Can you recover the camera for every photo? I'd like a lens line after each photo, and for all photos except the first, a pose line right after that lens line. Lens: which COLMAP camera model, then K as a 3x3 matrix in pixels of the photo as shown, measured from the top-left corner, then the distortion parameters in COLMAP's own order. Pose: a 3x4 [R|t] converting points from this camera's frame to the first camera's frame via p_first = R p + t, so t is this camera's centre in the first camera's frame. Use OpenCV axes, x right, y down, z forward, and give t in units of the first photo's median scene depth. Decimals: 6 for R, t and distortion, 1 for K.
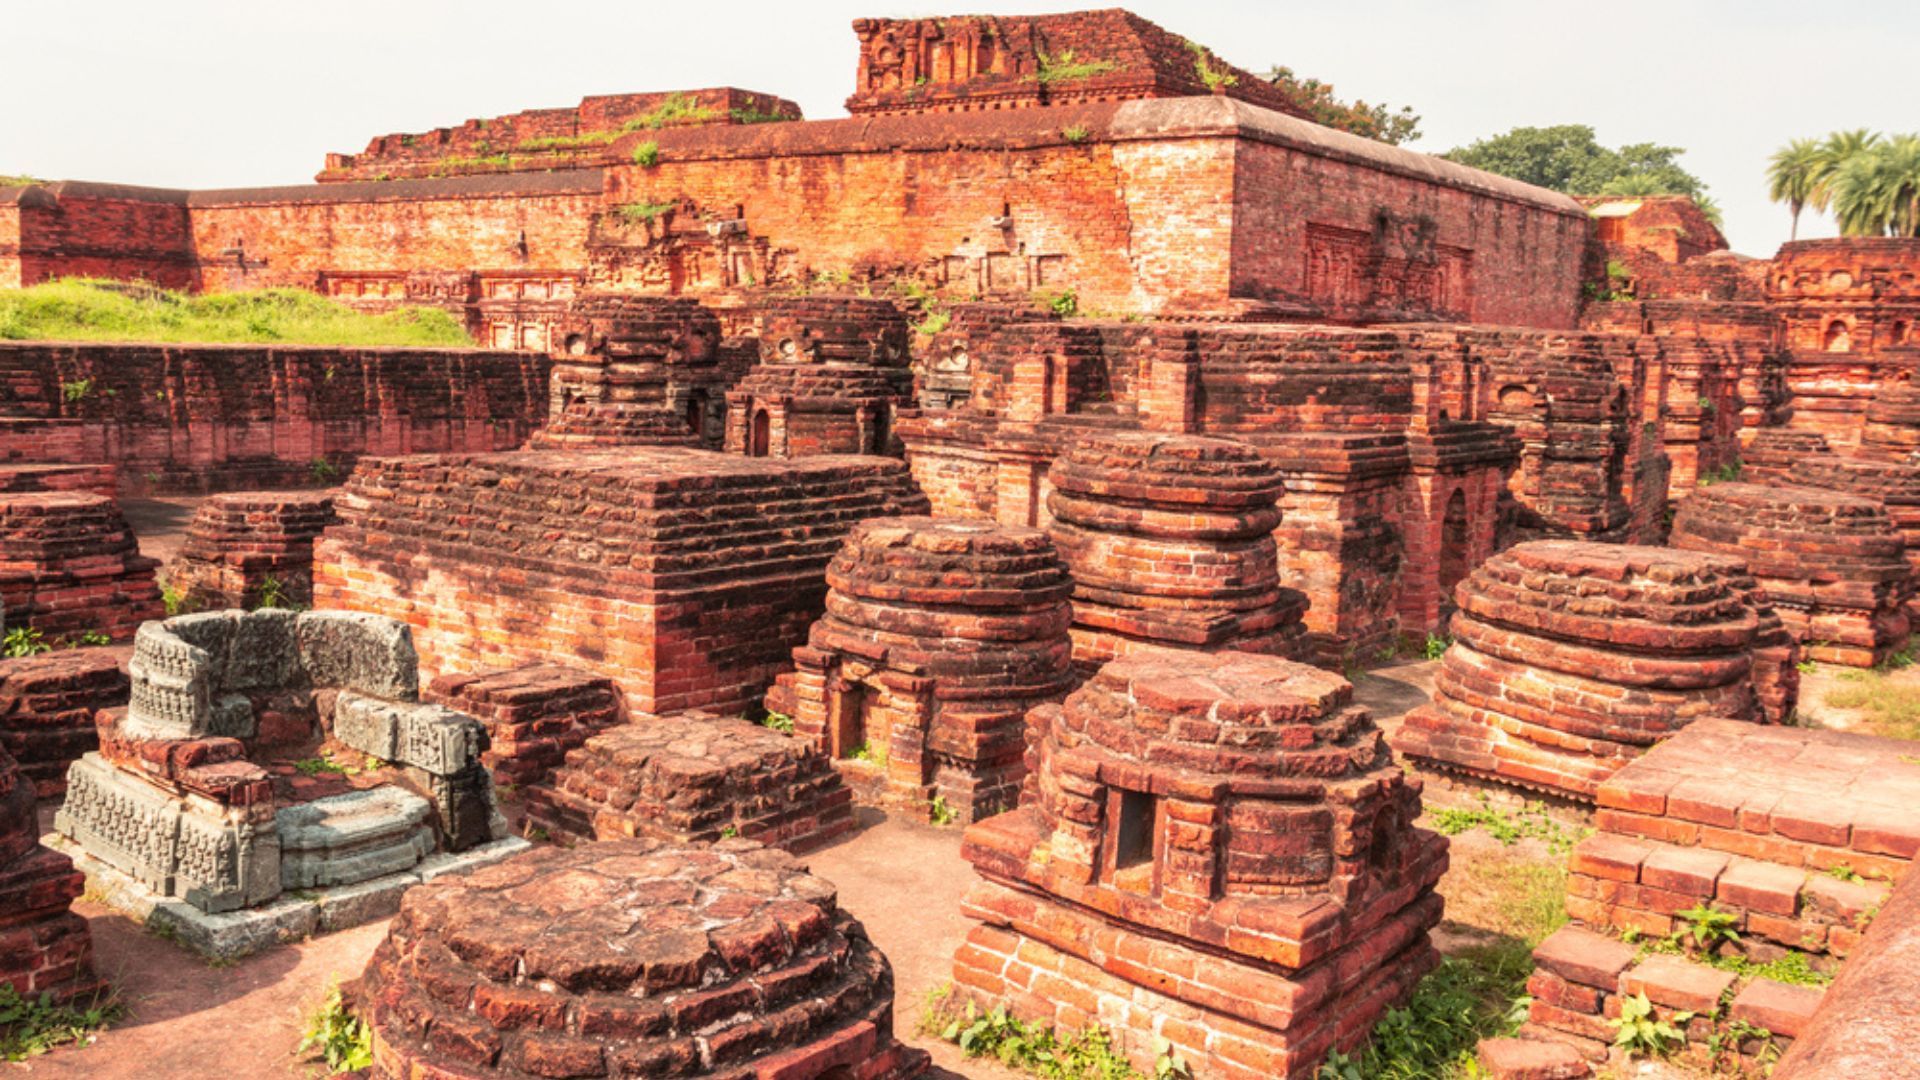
lens RADIAL K [[1545.3, 0, 961.5], [0, 1545.3, 510.9], [0, 0, 1]] dist [-0.113339, 0.003301]
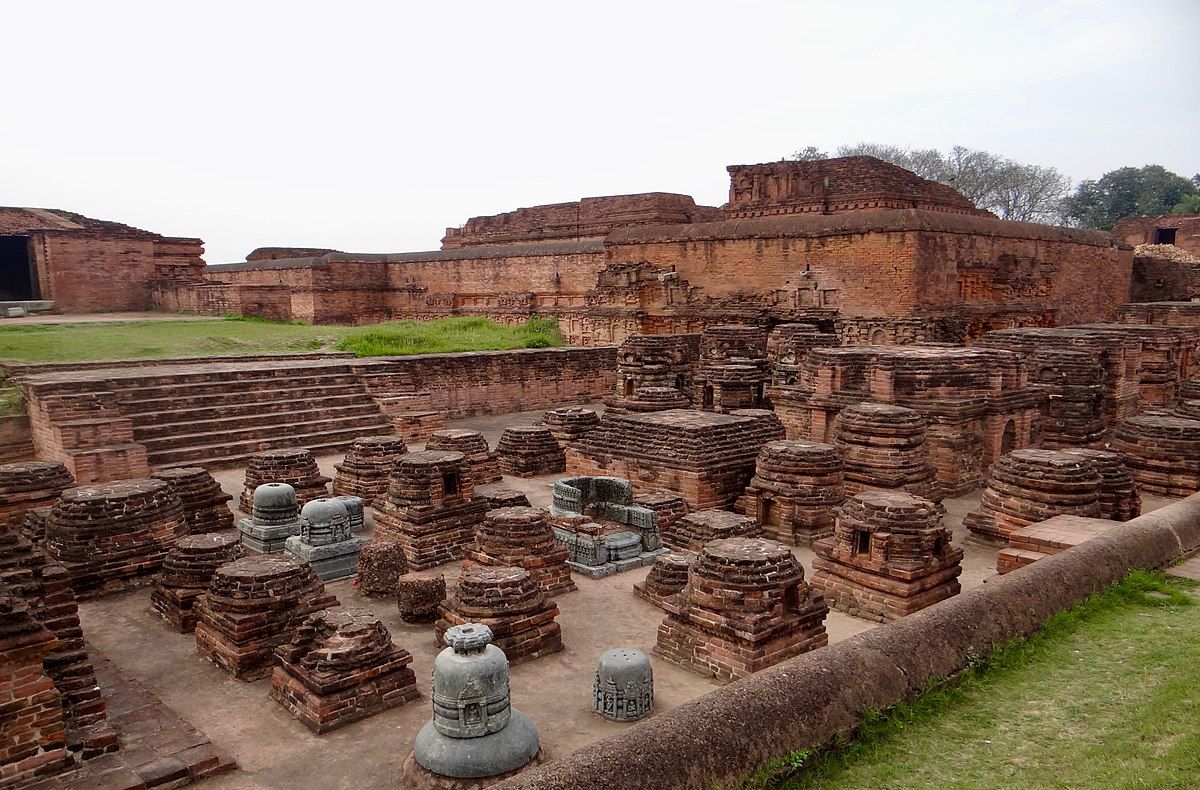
lens RADIAL K [[870.9, 0, 597.4], [0, 870.9, 462.1], [0, 0, 1]] dist [-0.069996, -0.004015]
pose [[0.980173, -0.000091, -0.198143, -0.040793], [0.014170, 0.997472, 0.069637, -0.053573], [0.197636, -0.071064, 0.977696, -0.456706]]
